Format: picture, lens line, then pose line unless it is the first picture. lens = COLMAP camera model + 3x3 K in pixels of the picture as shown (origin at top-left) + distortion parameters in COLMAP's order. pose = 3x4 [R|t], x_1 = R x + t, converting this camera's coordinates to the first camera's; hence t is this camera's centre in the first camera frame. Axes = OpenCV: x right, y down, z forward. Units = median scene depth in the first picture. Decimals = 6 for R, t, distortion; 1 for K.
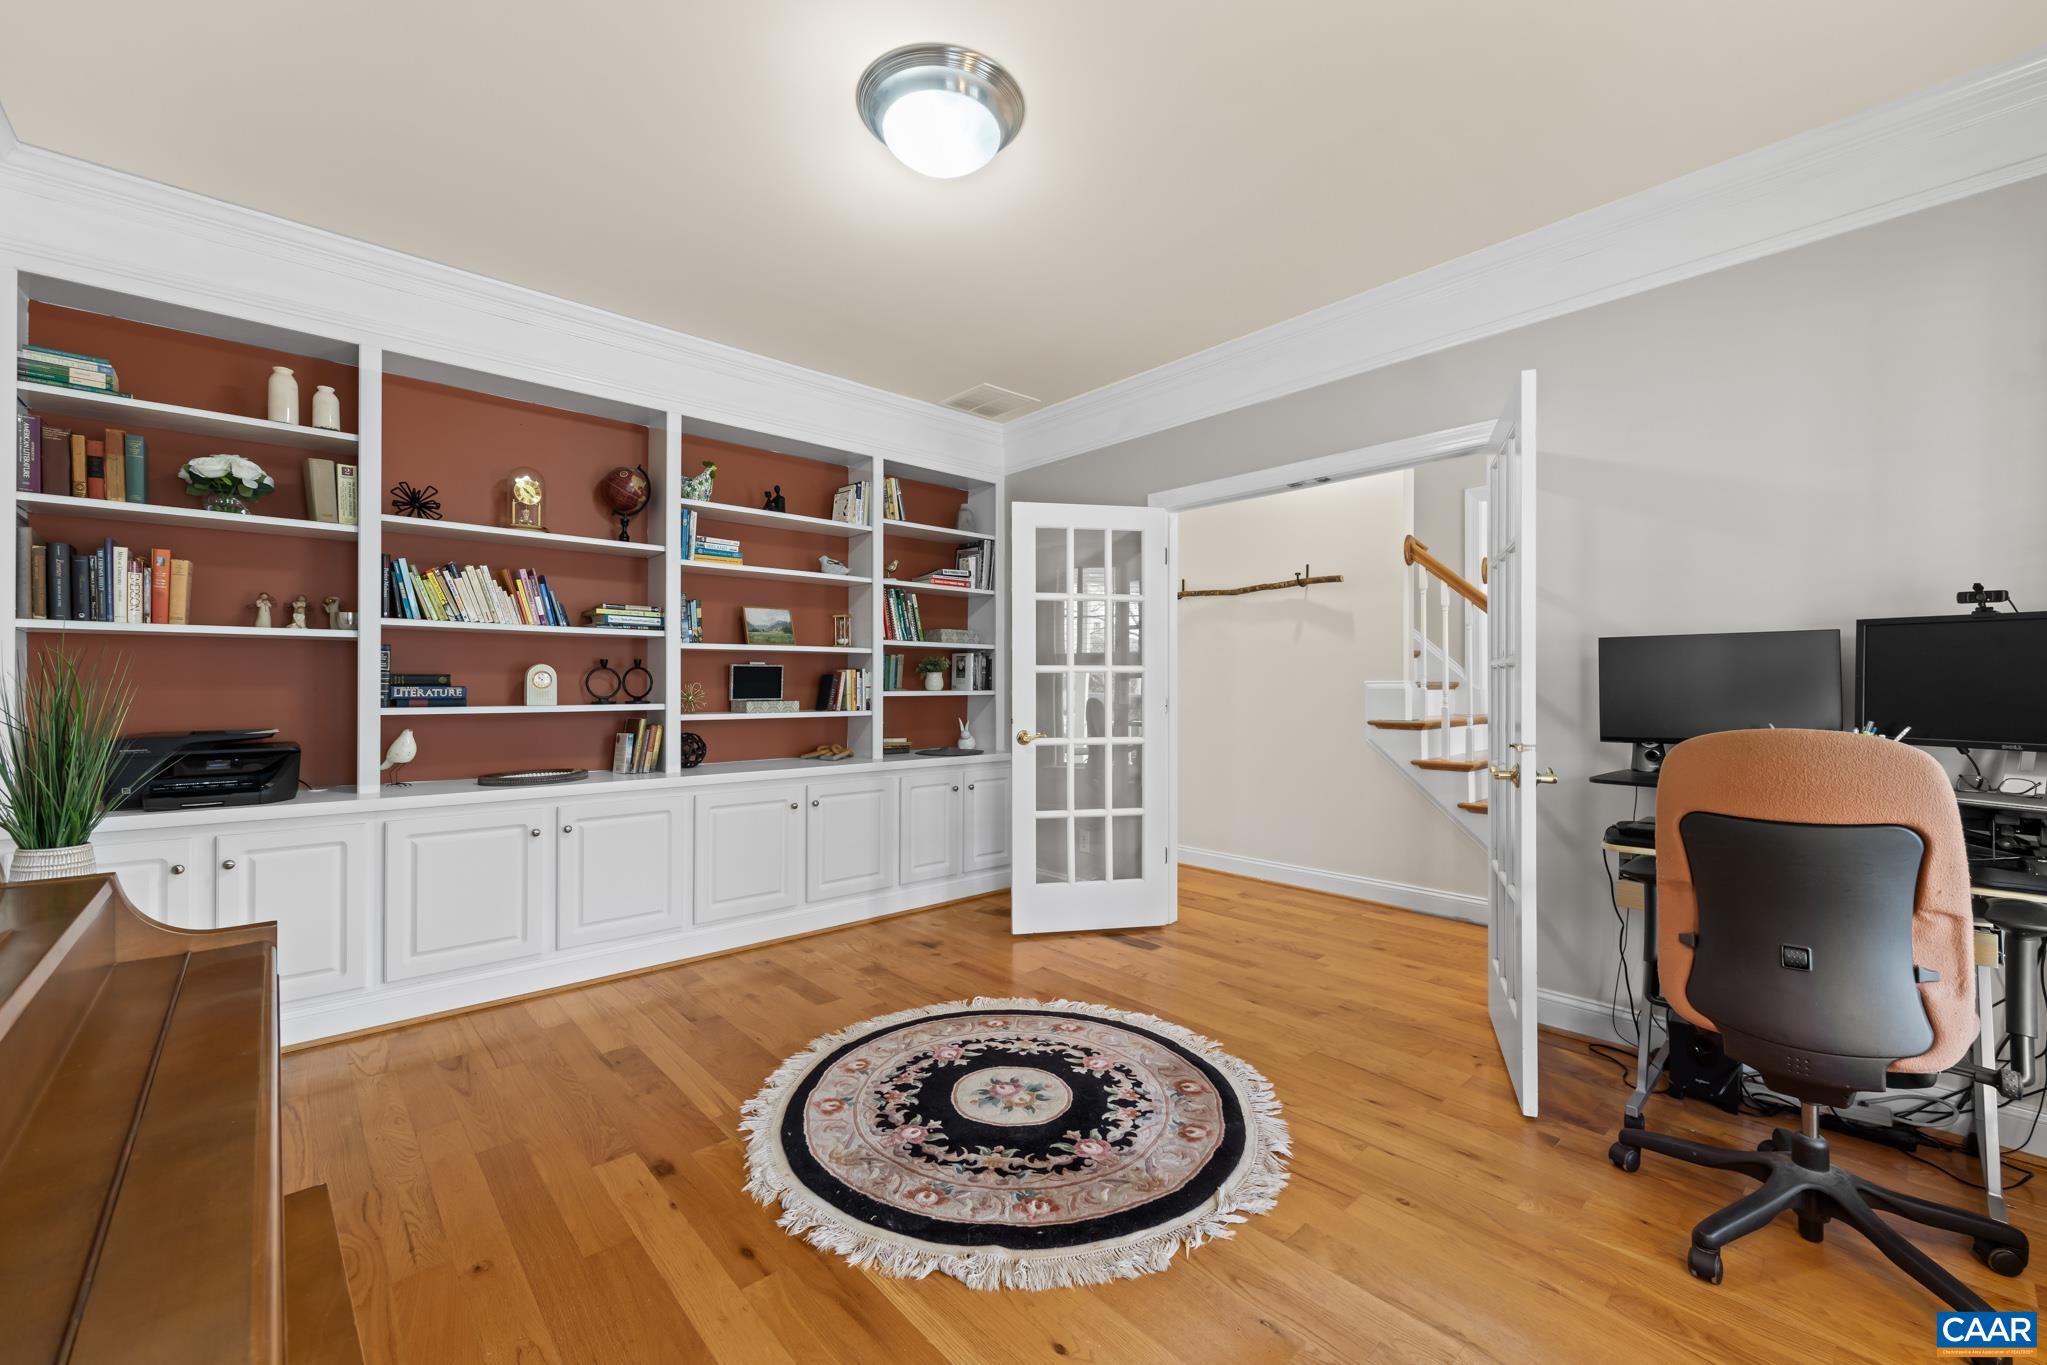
lens RADIAL K [[830.4, 0, 1015.7], [0, 830.4, 688.5], [0, 0, 1]] dist [0.012037, 0.000063]
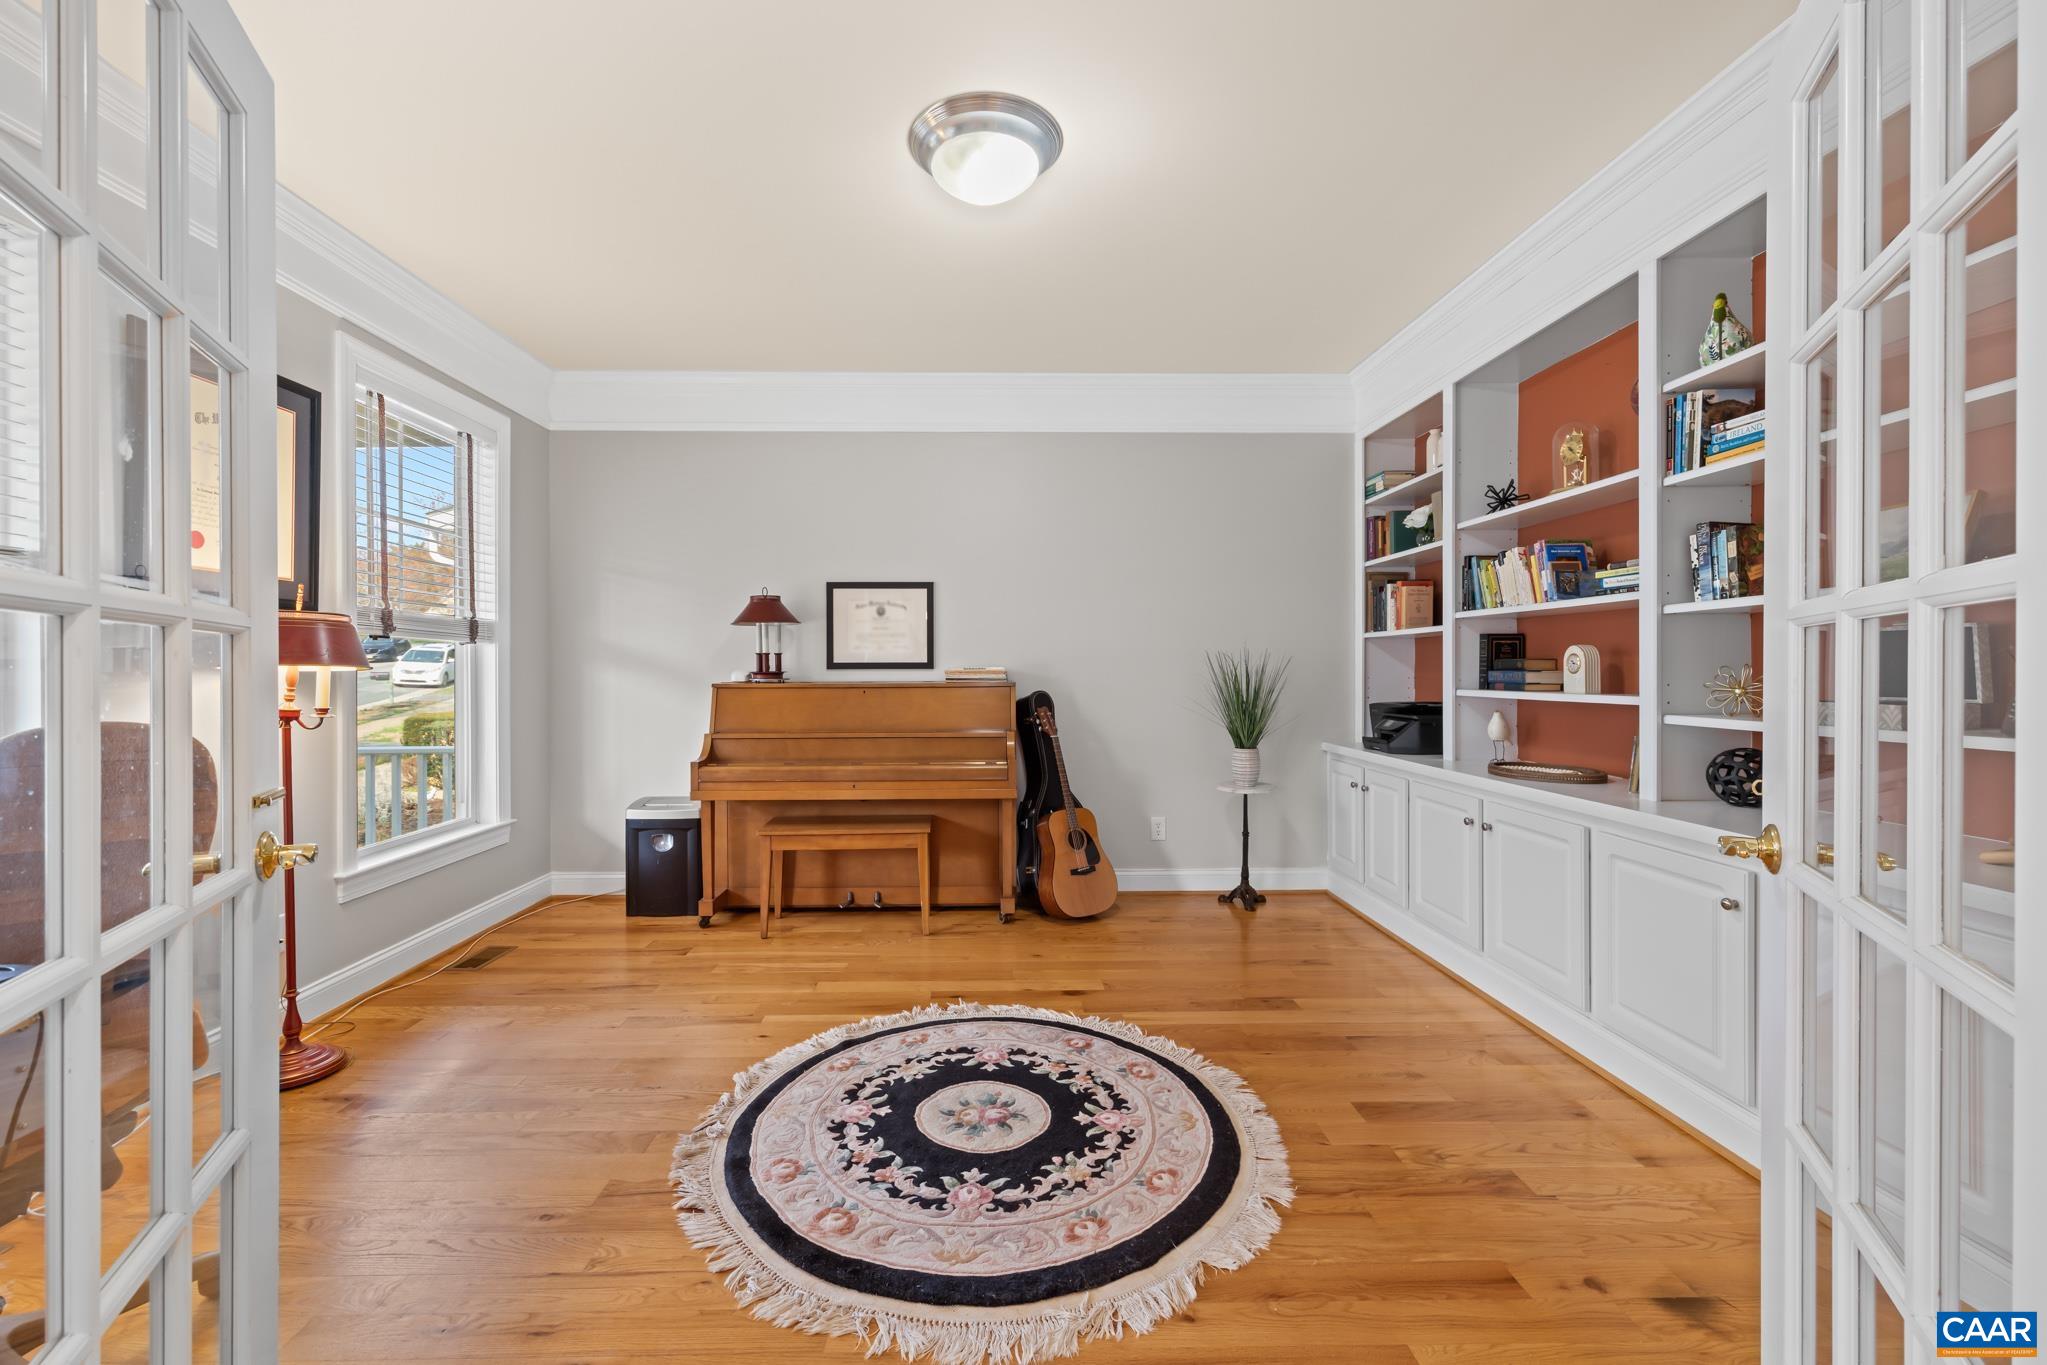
lens RADIAL K [[830.4, 0, 1013.3], [0, 830.4, 669.8], [0, 0, 1]] dist [0.012037, 0.000063]
pose [[-0.645064, 0.004038, -0.764118, 0.639228], [0.001487, 0.999991, 0.004029, -0.010962], [0.764127, 0.001462, -0.645064, 1.523837]]
